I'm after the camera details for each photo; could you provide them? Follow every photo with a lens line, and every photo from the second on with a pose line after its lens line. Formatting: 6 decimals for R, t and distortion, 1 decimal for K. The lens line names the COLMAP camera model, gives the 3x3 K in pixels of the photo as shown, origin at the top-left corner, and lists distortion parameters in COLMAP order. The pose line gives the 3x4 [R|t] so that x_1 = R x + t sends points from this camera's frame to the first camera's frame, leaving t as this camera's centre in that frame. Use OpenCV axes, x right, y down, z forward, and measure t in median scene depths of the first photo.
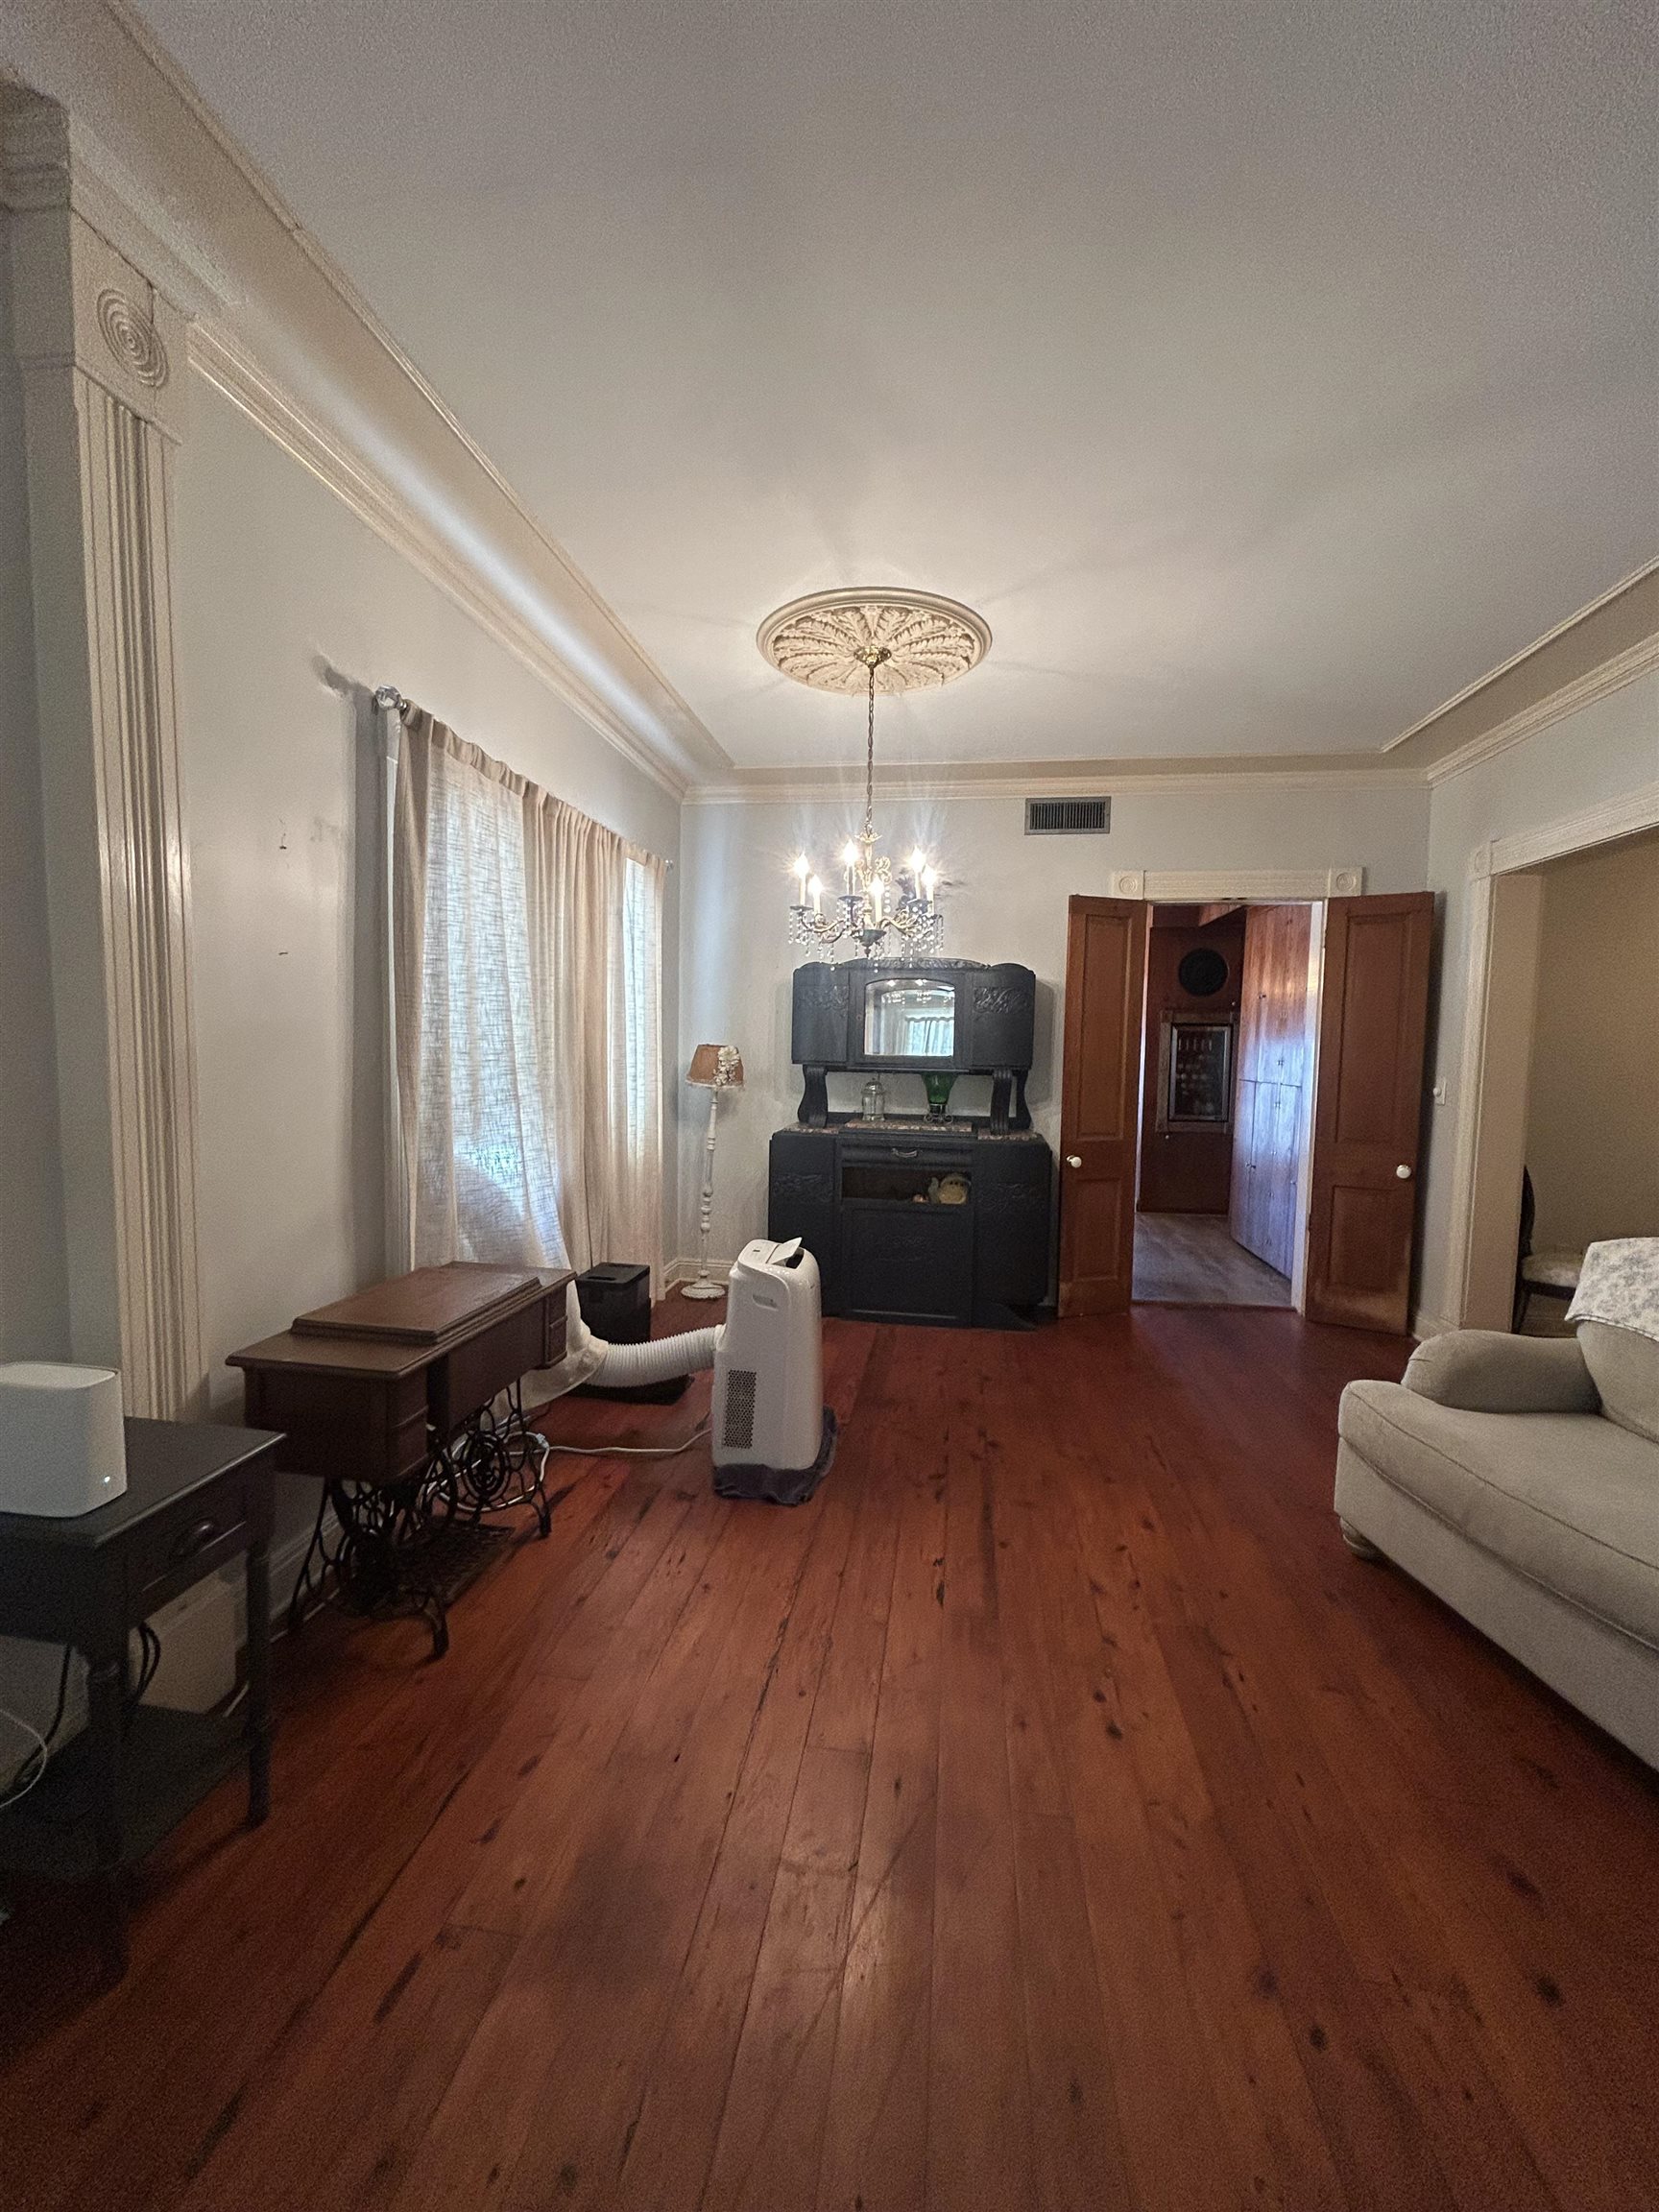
lens RADIAL K [[893.8, 0, 830.9], [0, 893.8, 1107.3], [0, 0, 1]] dist [-0.001037, 0.001486]
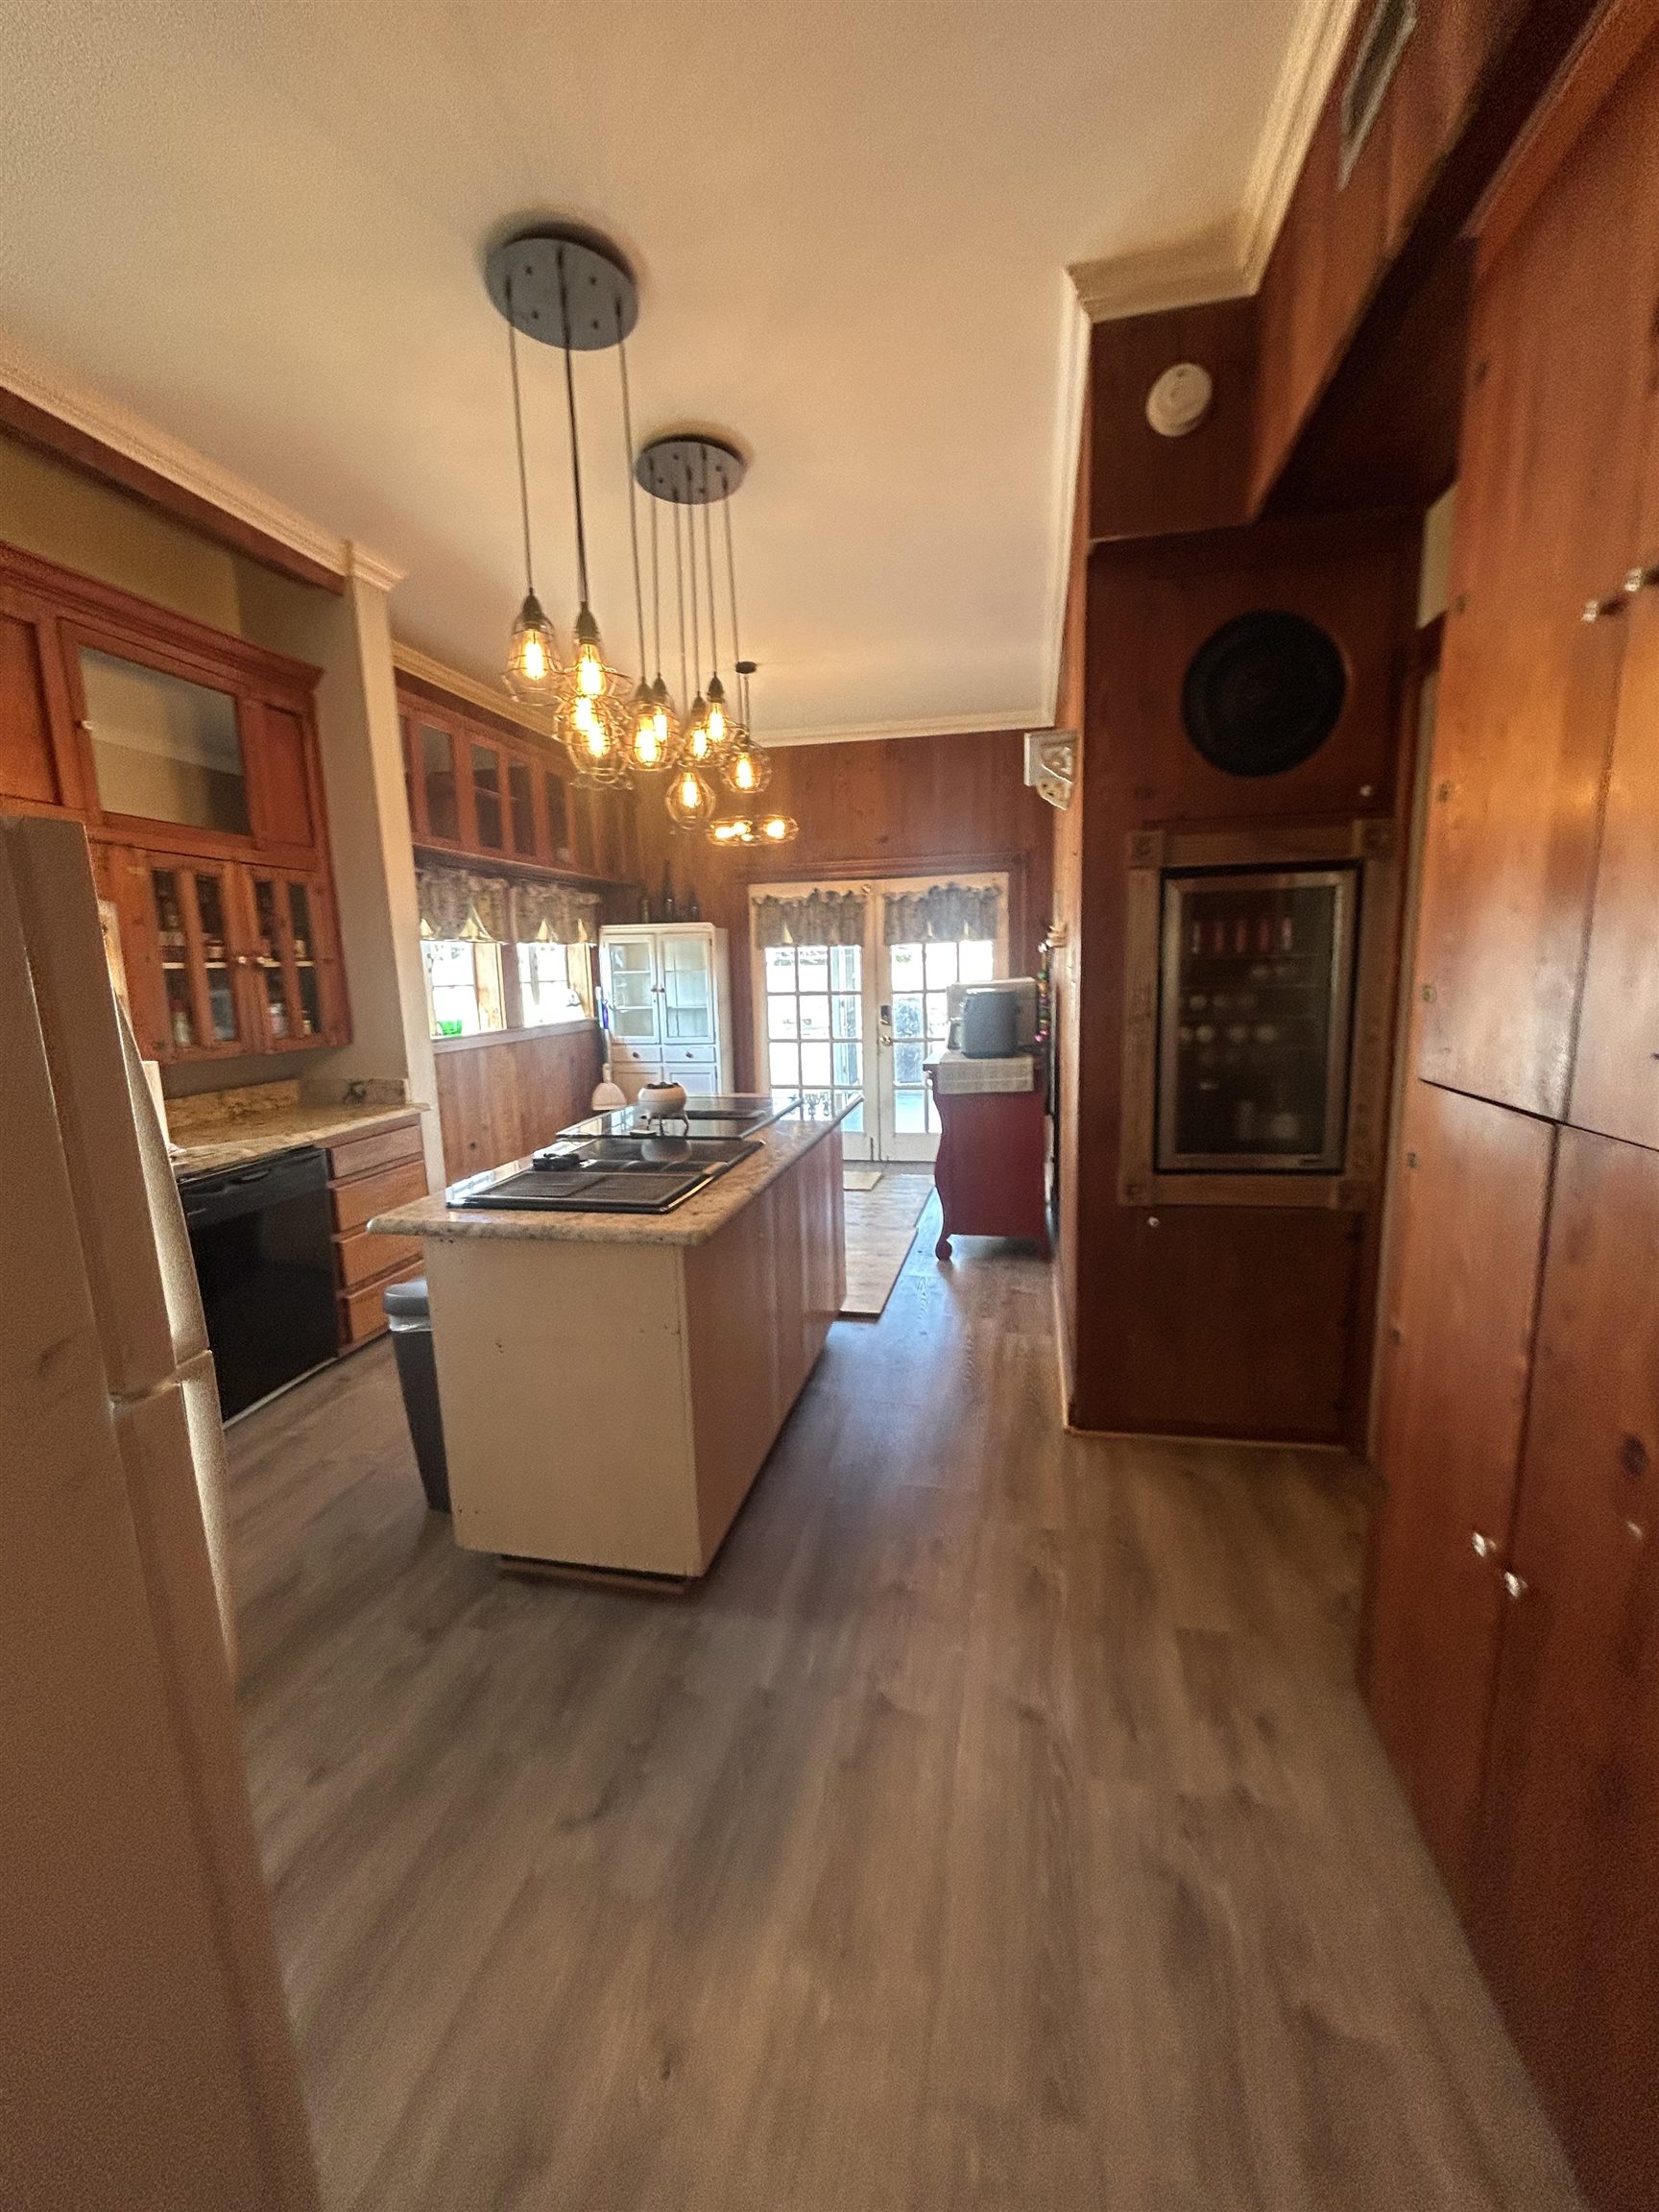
lens RADIAL K [[893.8, 0, 830.9], [0, 893.8, 1107.3], [0, 0, 1]] dist [-0.001037, 0.001486]
pose [[0.996962, -0.037675, -0.068176, 0.278846], [0.043605, 0.995193, 0.087695, -0.042760], [0.064544, -0.090401, 0.993812, 0.660922]]
